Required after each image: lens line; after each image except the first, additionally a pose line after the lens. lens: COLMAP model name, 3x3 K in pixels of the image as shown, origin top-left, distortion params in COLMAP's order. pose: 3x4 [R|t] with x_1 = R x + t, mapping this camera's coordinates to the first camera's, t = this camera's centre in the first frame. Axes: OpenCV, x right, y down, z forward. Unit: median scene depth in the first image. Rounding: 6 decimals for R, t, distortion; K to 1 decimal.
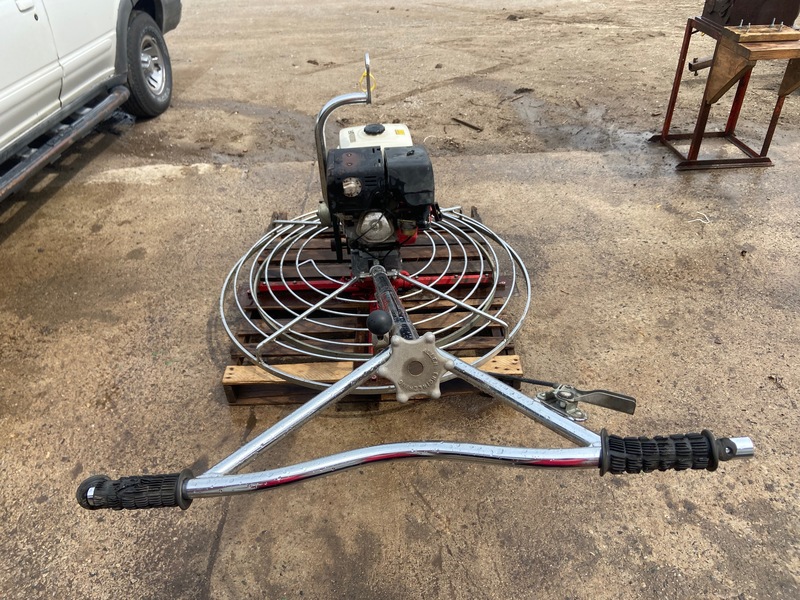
lens RADIAL K [[601.0, 0, 392.9], [0, 601.0, 283.3], [0, 0, 1]] dist [0.119064, -0.140565]
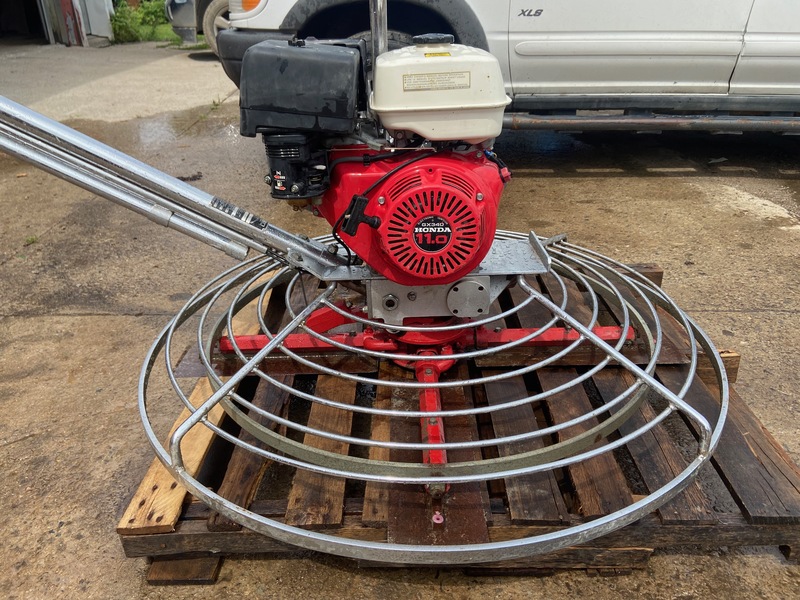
lens RADIAL K [[604.6, 0, 397.3], [0, 604.6, 293.8], [0, 0, 1]] dist [0.122362, -0.156773]
pose [[-0.007041, 0.471410, -0.881886, 0.449035], [-0.565021, 0.725758, 0.392463, -0.236558], [0.825047, 0.501048, 0.261246, 0.793180]]
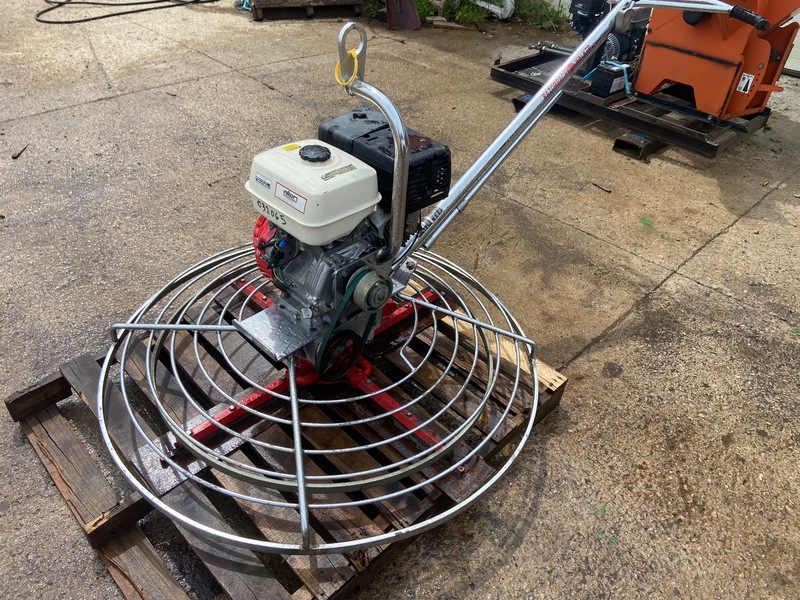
lens RADIAL K [[597.2, 0, 401.3], [0, 597.2, 302.2], [0, 0, 1]] dist [0.122941, -0.150136]
pose [[-0.701298, -0.451213, 0.551895, -0.453155], [0.383025, 0.414440, 0.825549, -0.583744], [-0.601226, 0.790346, -0.117820, 0.965126]]
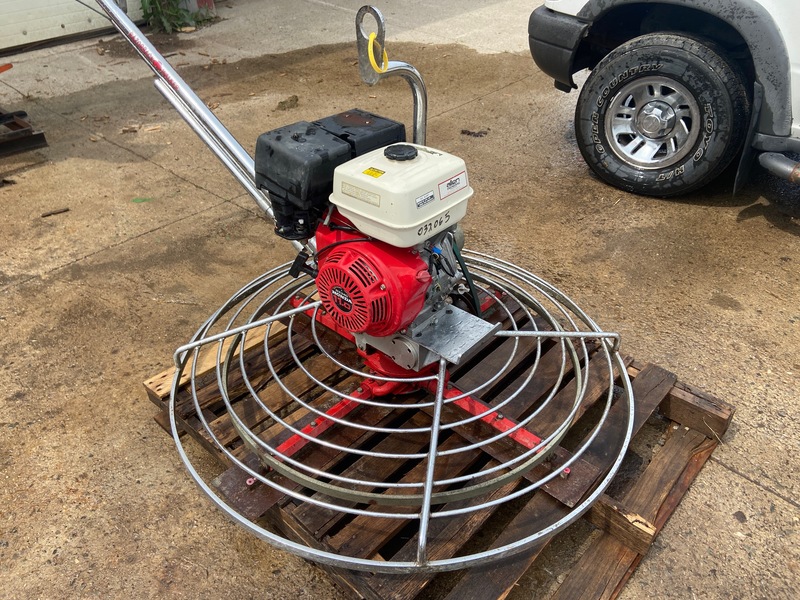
lens RADIAL K [[597.2, 0, 401.3], [0, 597.2, 302.2], [0, 0, 1]] dist [0.122941, -0.150136]
pose [[-0.672955, 0.451916, -0.585580, 0.337763], [-0.421350, 0.416462, 0.805620, -0.575184], [0.607945, 0.788880, -0.089845, 0.987046]]
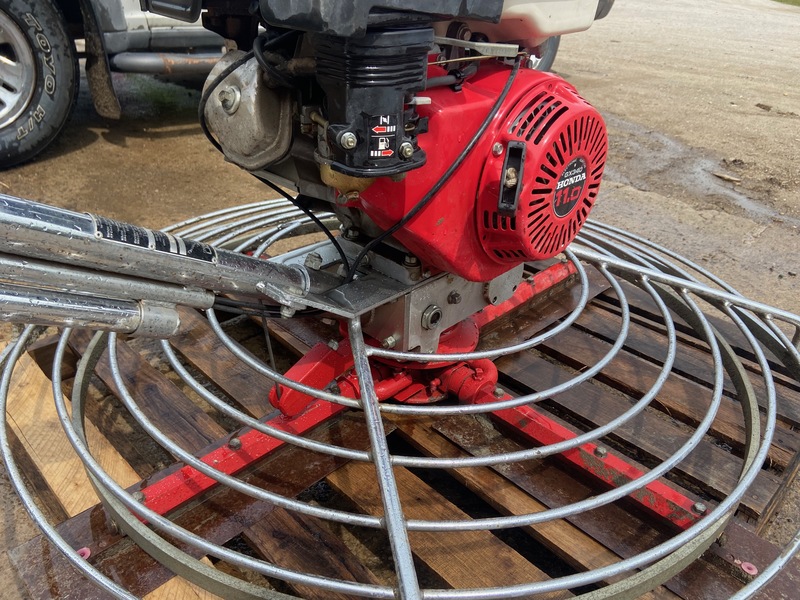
lens RADIAL K [[597.2, 0, 401.3], [0, 597.2, 302.2], [0, 0, 1]] dist [0.122941, -0.150136]
pose [[0.701287, 0.411779, -0.581923, 0.176976], [-0.467831, 0.881768, 0.060163, -0.047569], [0.537895, 0.230050, 0.811015, 0.653500]]
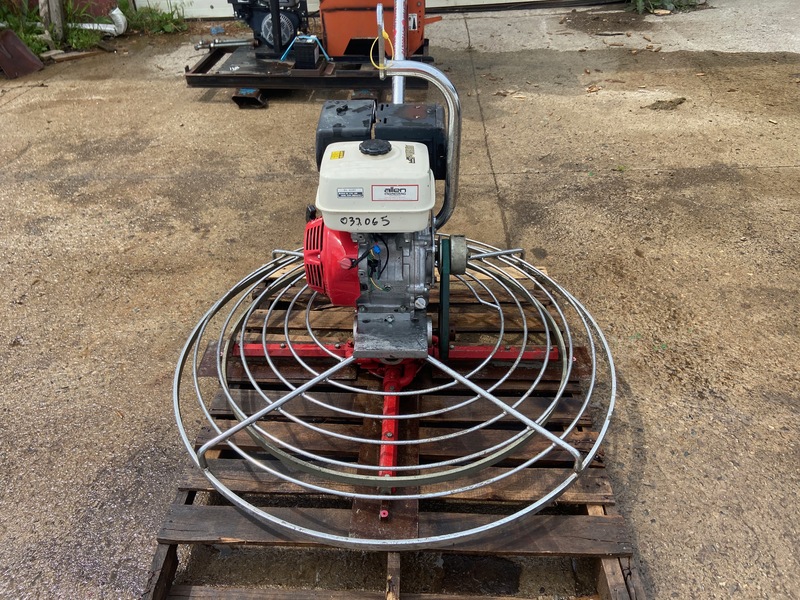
lens RADIAL K [[597.2, 0, 401.3], [0, 597.2, 302.2], [0, 0, 1]] dist [0.122941, -0.150136]
pose [[-0.997652, 0.015635, 0.066671, -0.083393], [0.068342, 0.289028, 0.954878, -0.688242], [-0.004341, 0.957193, -0.289418, 1.130256]]
